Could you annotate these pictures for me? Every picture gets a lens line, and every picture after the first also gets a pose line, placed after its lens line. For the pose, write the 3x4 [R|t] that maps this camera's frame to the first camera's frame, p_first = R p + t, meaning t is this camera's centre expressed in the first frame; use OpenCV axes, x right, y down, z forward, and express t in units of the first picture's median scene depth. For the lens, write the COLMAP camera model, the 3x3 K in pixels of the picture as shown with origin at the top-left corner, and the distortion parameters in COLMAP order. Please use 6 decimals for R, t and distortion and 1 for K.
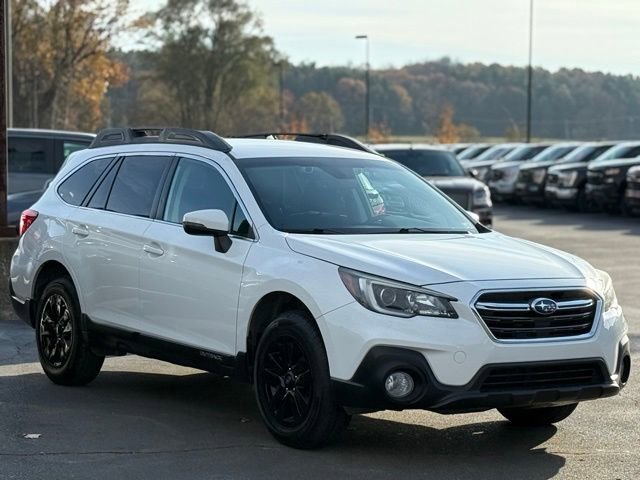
lens RADIAL K [[1635.9, 0, 336.4], [0, 1635.9, 239.6], [0, 0, 1]] dist [0.150982, 0.258468]
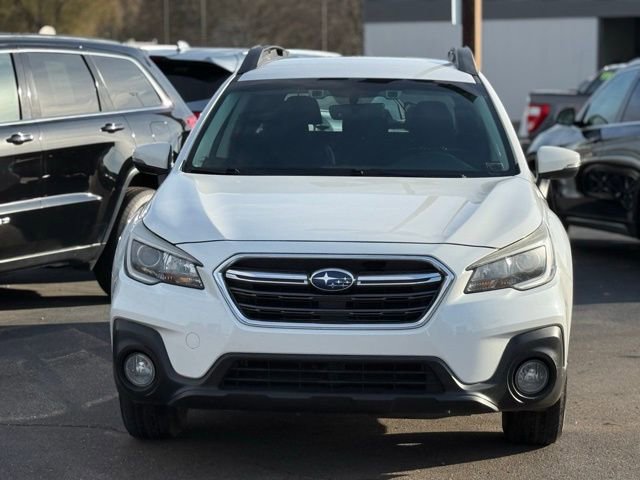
lens RADIAL K [[1692.1, 0, 320.0], [0, 1692.1, 240.0], [0, 0, 1]] dist [-0.037270, -0.171804]
pose [[0.788588, 0.040831, -0.613565, 0.552687], [-0.017531, 0.998880, 0.043941, -0.009097], [0.614672, -0.023895, 0.788421, 0.392138]]
